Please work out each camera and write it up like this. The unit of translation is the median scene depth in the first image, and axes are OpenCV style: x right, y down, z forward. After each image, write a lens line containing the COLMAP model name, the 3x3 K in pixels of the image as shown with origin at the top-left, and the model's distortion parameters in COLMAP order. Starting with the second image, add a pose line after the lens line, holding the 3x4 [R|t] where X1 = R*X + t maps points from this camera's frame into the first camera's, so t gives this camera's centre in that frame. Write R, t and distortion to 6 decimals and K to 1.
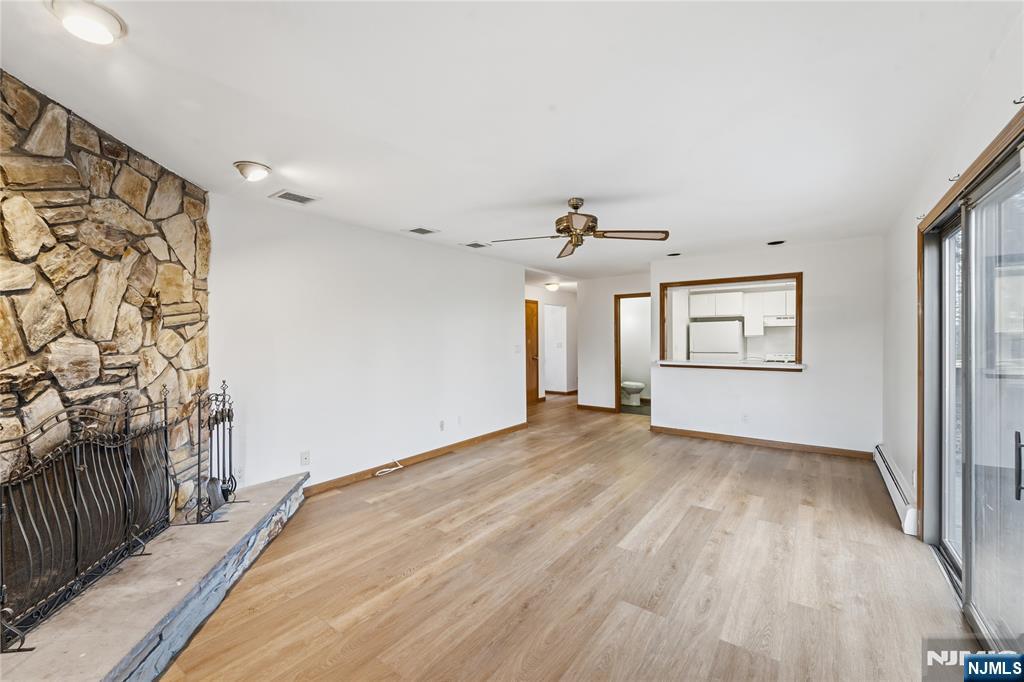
lens RADIAL K [[398.5, 0, 512.9], [0, 398.5, 339.4], [0, 0, 1]] dist [0.000789, 0.000038]
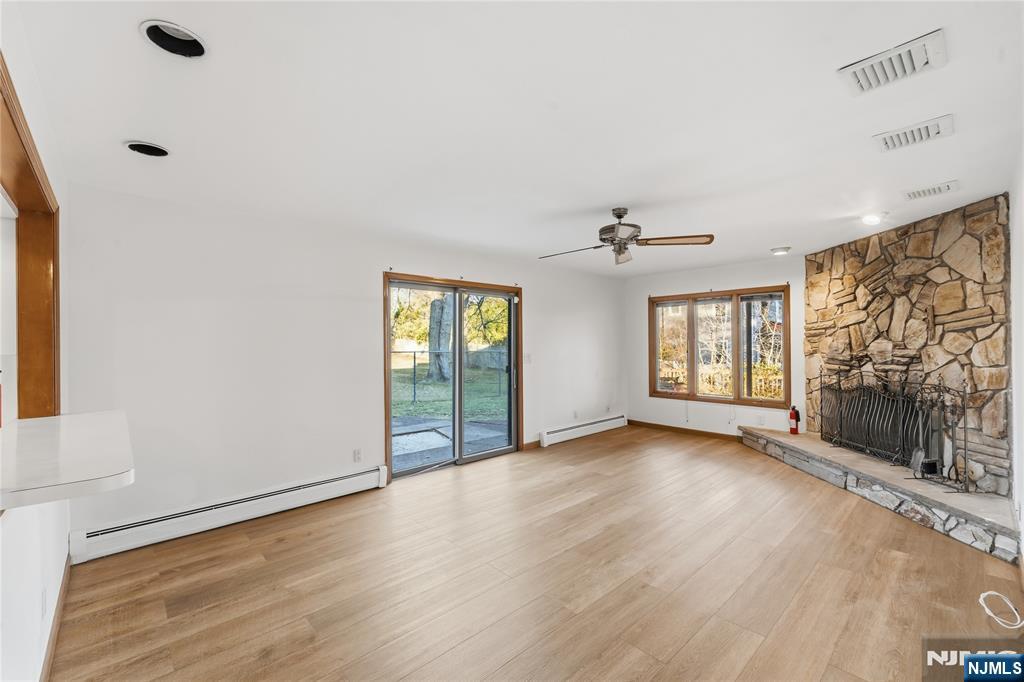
lens RADIAL K [[423.5, 0, 503.6], [0, 423.5, 345.6], [0, 0, 1]] dist [0.002891, 0.000135]
pose [[-0.979079, 0.016340, 0.202824, 0.362124], [0.018571, 0.999786, 0.009101, -0.028293], [-0.202632, 0.012677, -0.979173, 3.264651]]
